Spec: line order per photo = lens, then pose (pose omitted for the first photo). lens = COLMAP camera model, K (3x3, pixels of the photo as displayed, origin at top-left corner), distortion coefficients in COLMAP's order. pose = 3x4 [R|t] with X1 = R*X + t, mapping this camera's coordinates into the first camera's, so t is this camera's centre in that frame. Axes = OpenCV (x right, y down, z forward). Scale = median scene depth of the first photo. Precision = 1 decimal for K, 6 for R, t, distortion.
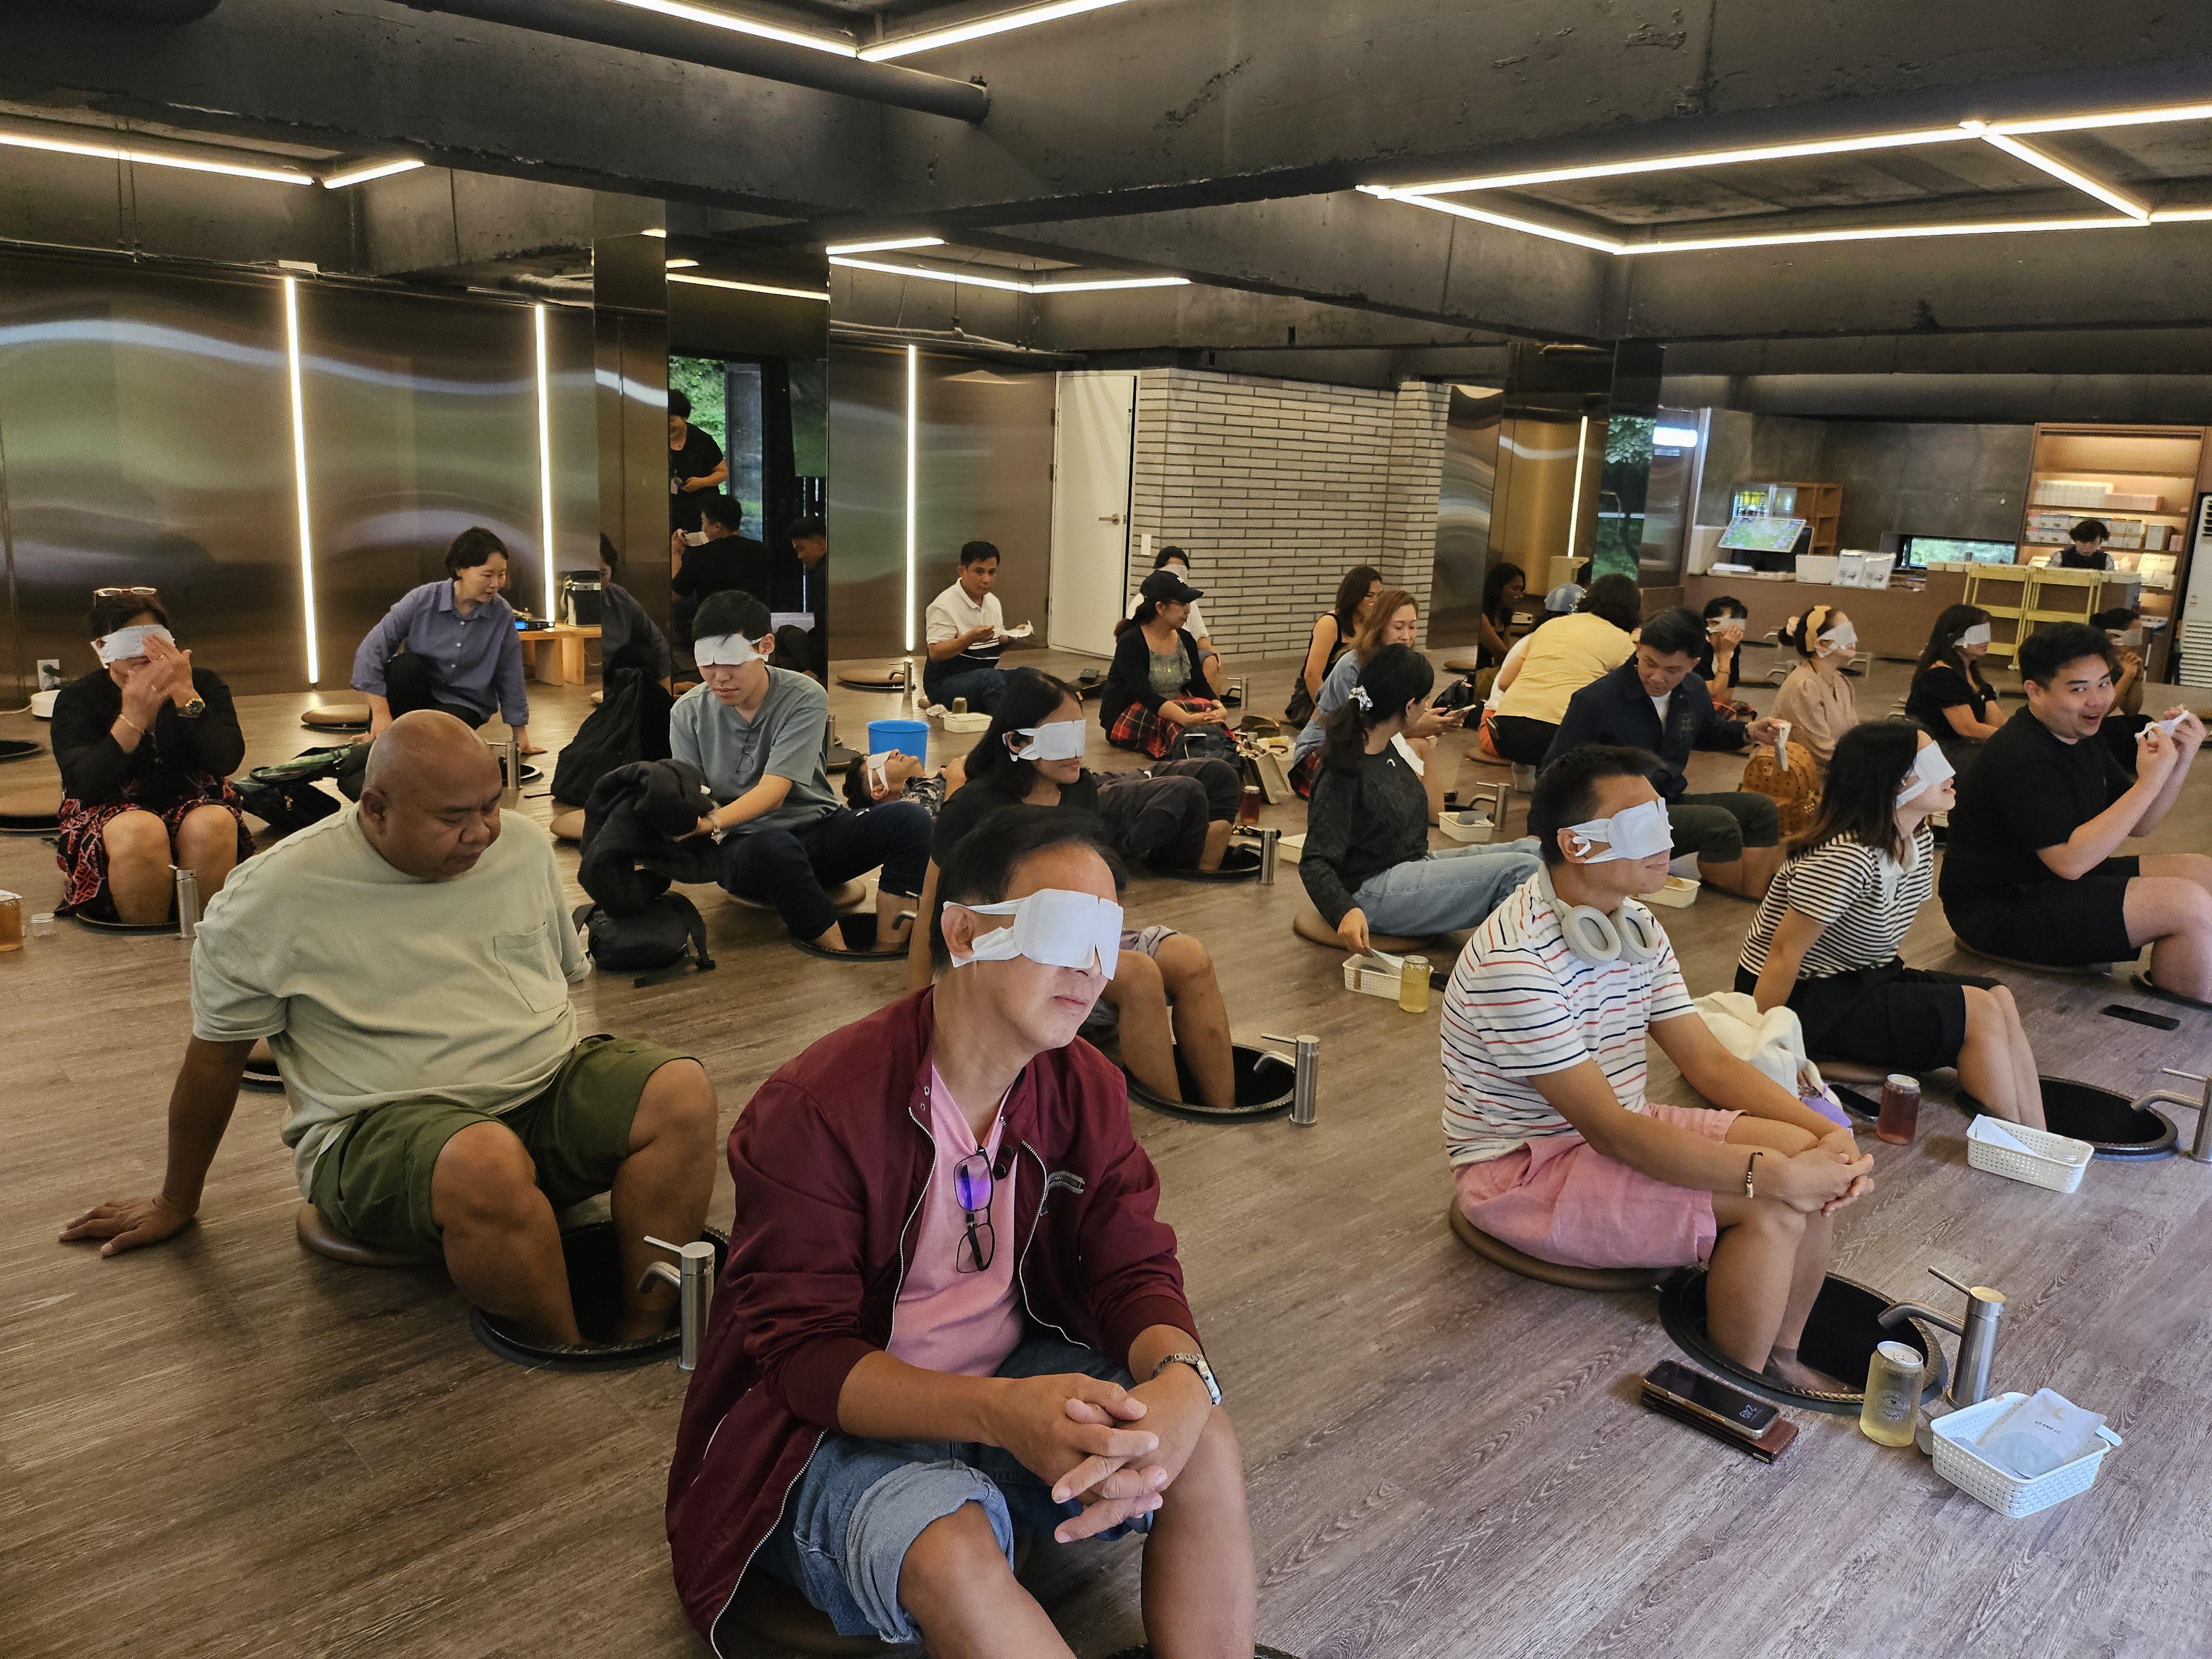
lens RADIAL K [[1574.9, 0, 1112.8], [0, 1574.9, 824.8], [0, 0, 1]] dist [0.048274, -0.058143]
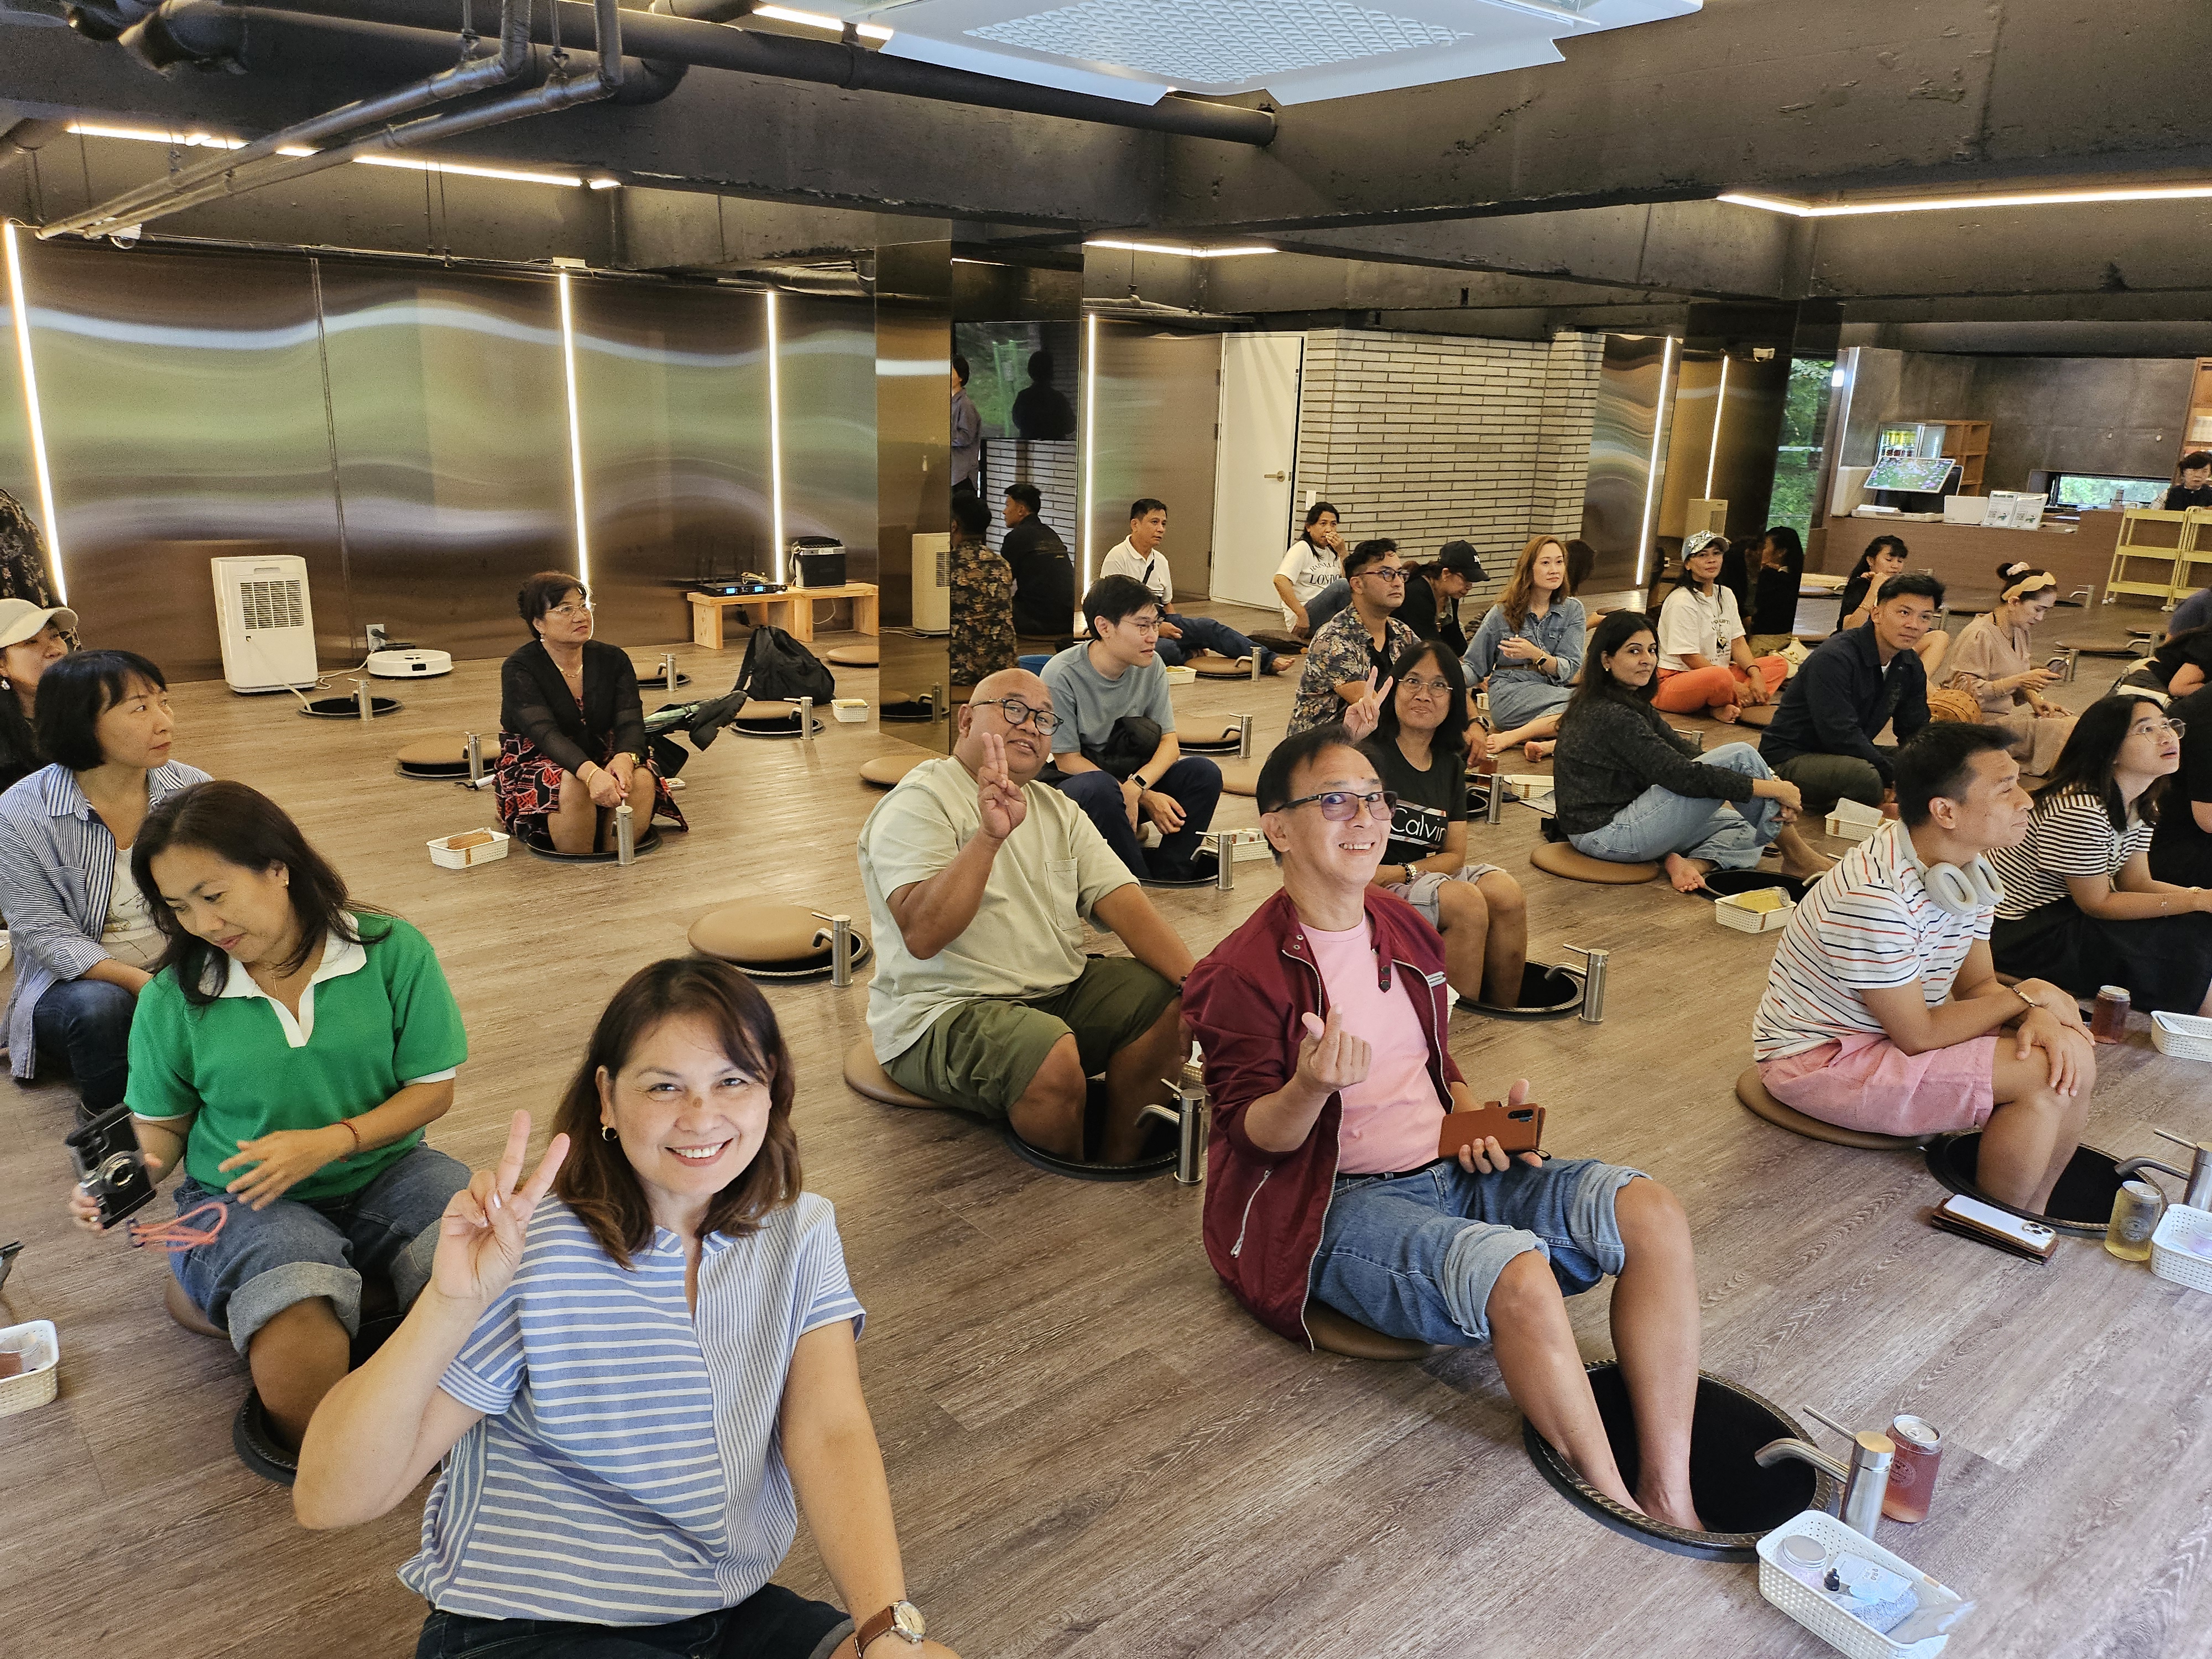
lens RADIAL K [[1574.9, 0, 1053.2], [0, 1574.9, 869.7], [0, 0, 1]] dist [0.048274, -0.058143]
pose [[0.996865, 0.004548, -0.078988, -0.087870], [0.000688, 0.997811, 0.066132, -0.002837], [0.079115, -0.065979, 0.994680, -0.102013]]
